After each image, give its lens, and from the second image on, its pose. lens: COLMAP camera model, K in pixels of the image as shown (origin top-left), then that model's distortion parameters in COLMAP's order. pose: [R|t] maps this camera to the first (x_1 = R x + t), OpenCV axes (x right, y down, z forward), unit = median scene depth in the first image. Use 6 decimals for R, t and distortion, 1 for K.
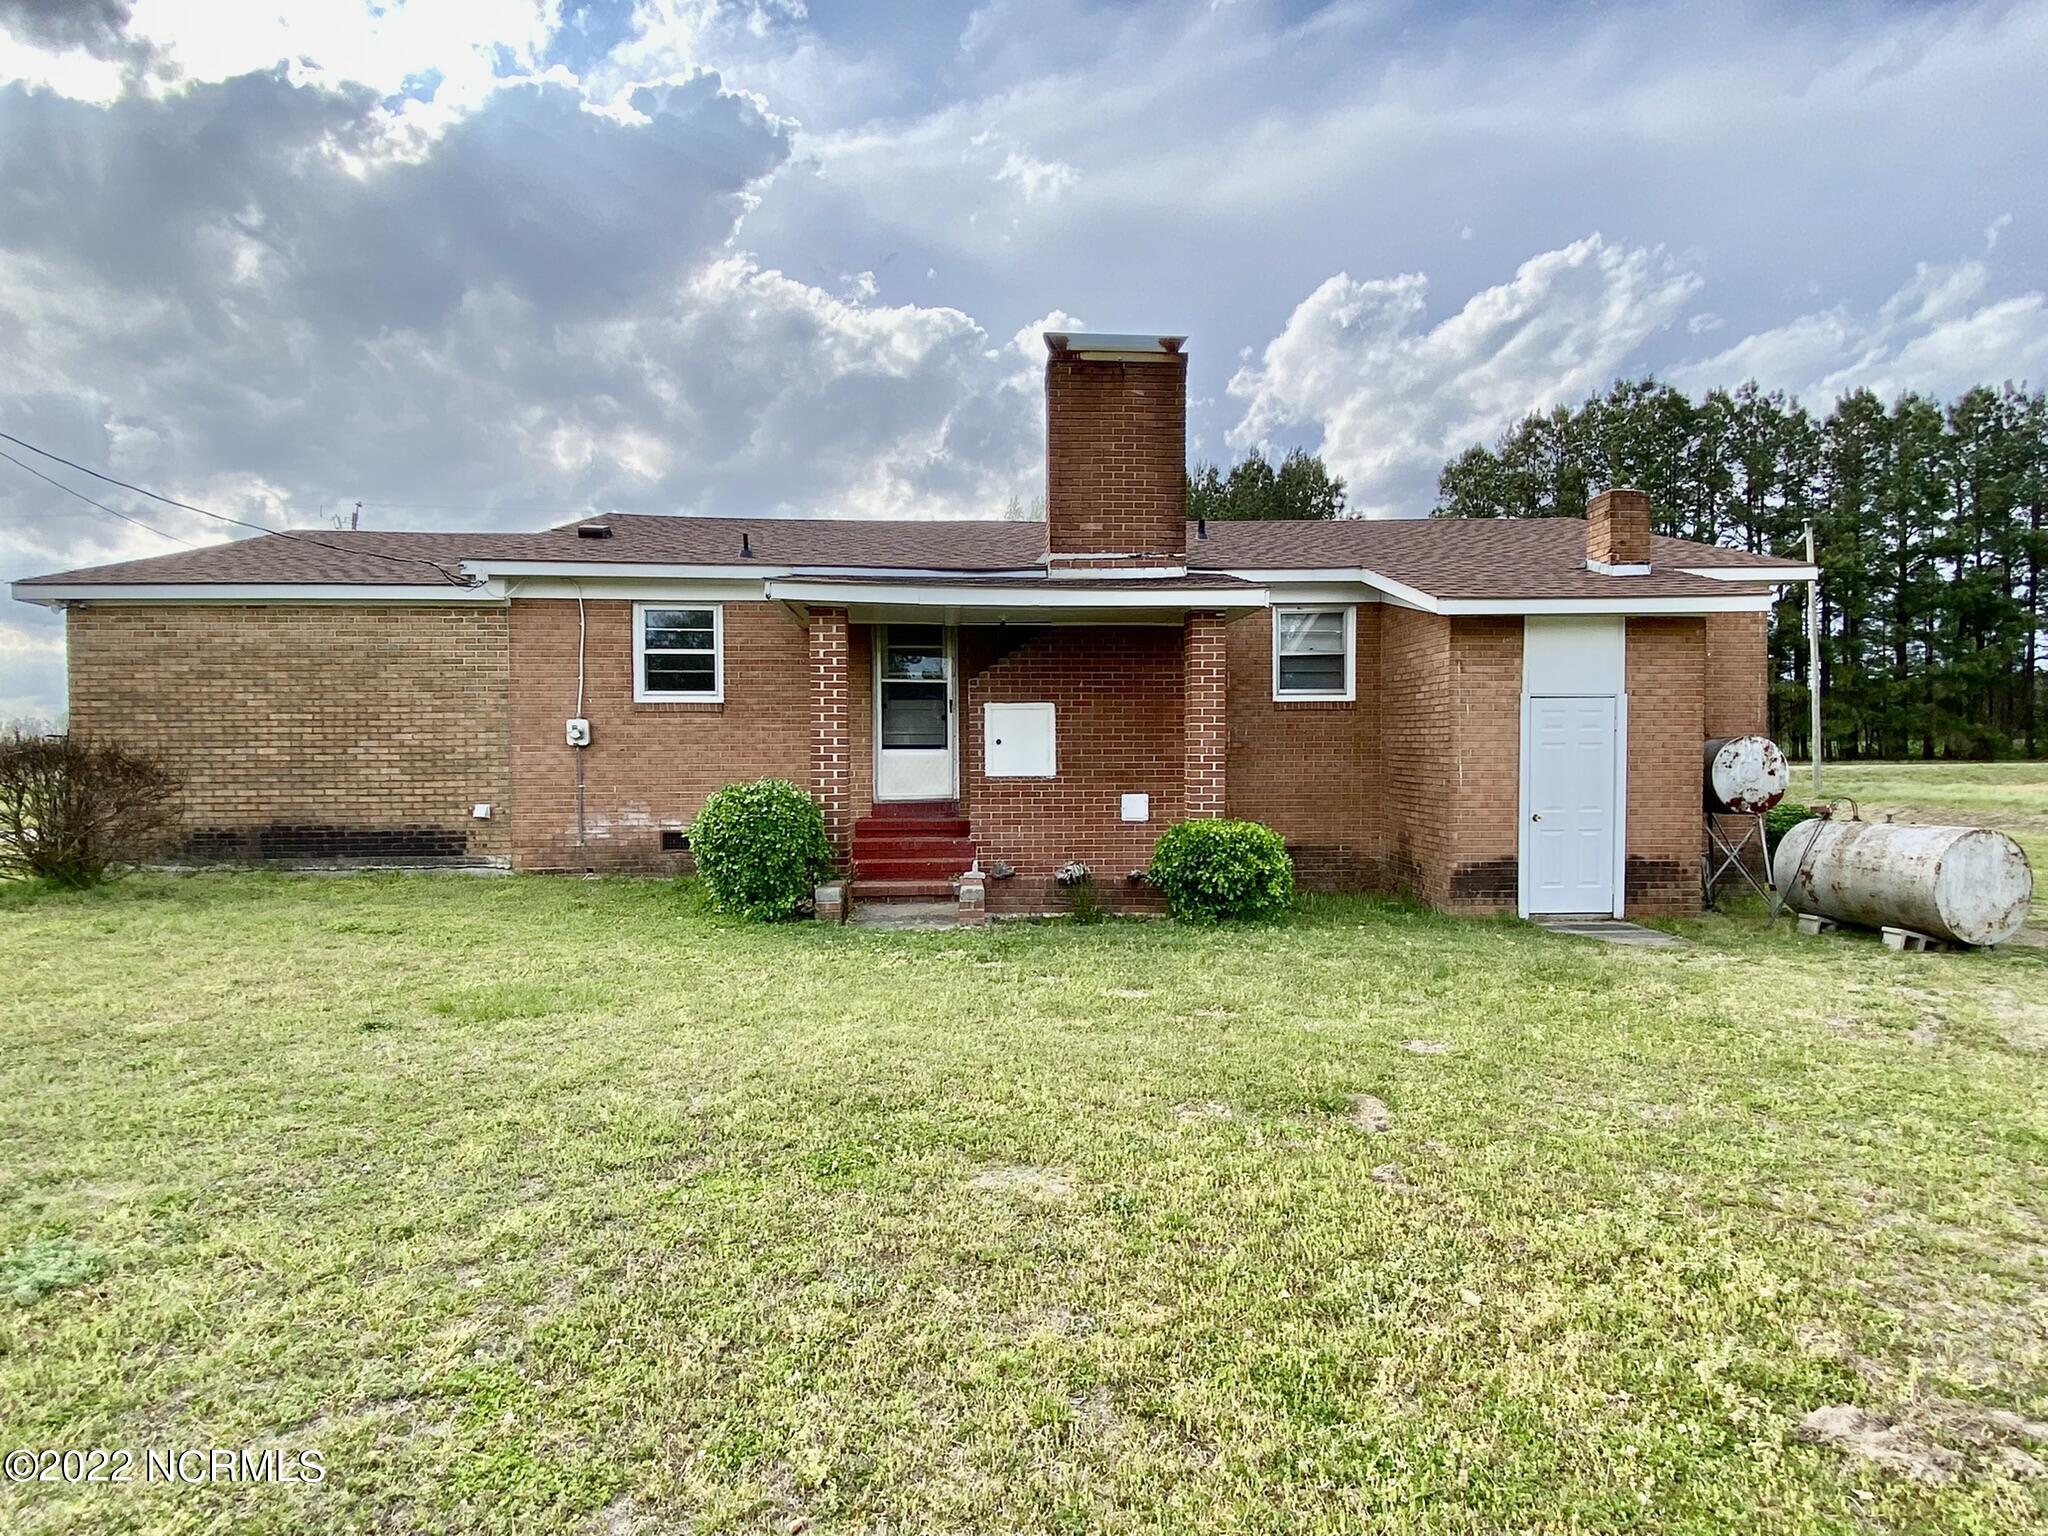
lens RADIAL K [[1069.7, 0, 1023.8], [0, 1069.7, 760.7], [0, 0, 1]] dist [-0.004614, -0.003591]
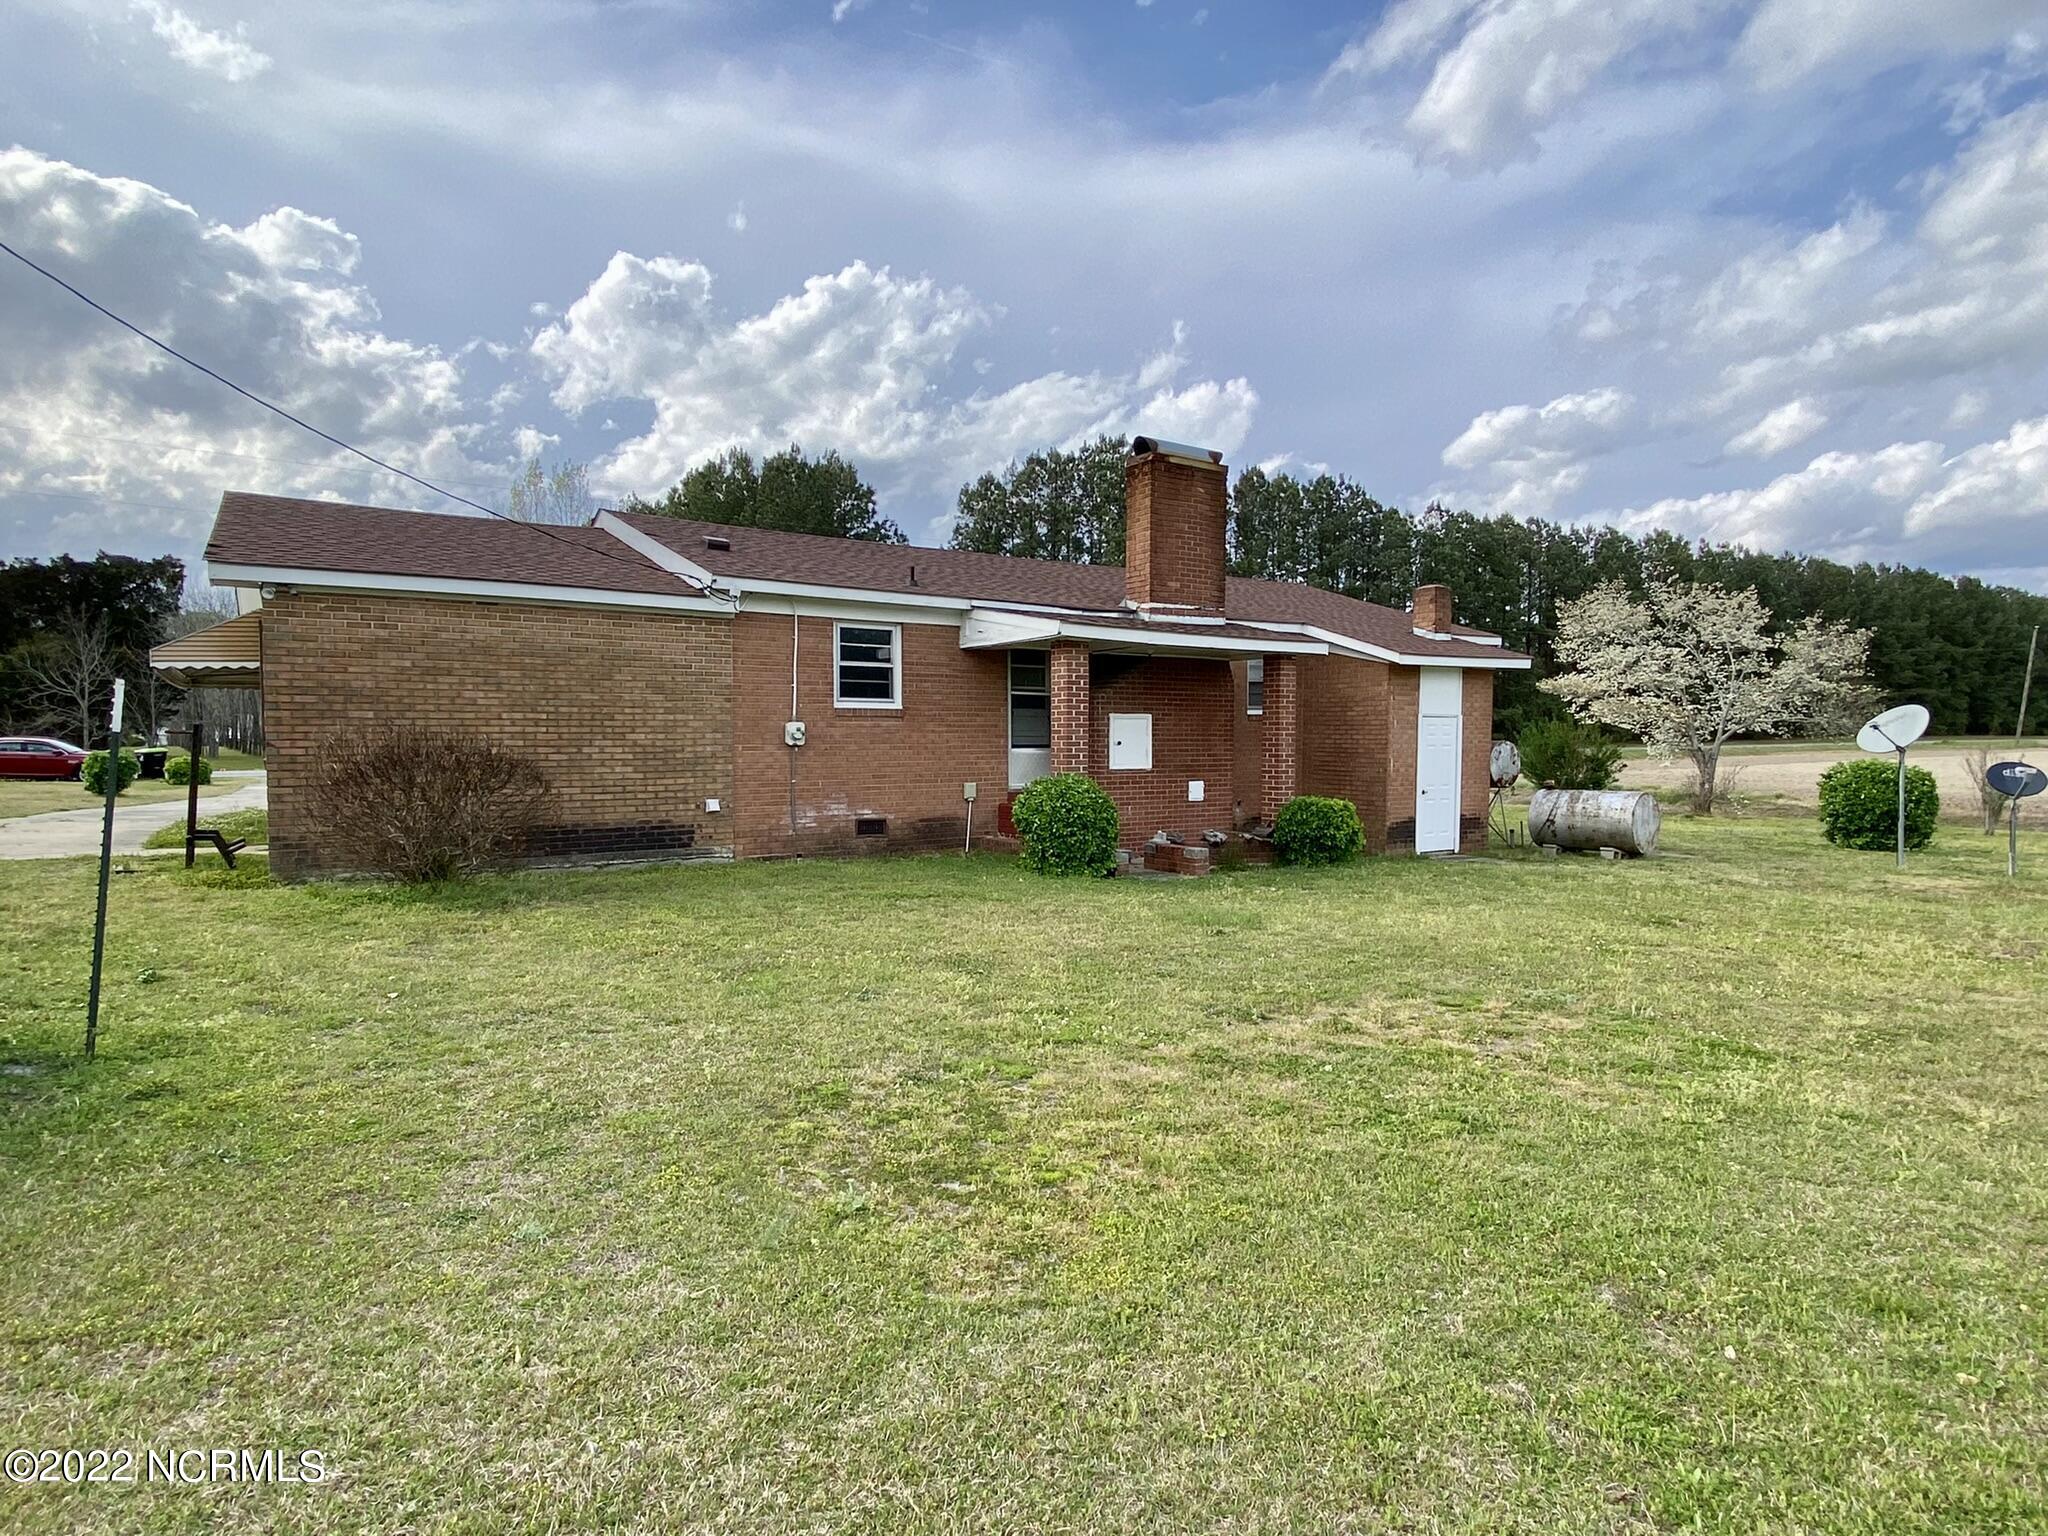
lens RADIAL K [[1076.0, 0, 1024.3], [0, 1076.0, 773.3], [0, 0, 1]] dist [0.001345, 0.000519]
pose [[0.875601, -0.010582, 0.482919, -0.763503], [0.002042, 0.999832, 0.018207, -0.004848], [-0.483031, -0.014956, 0.875476, -0.110598]]
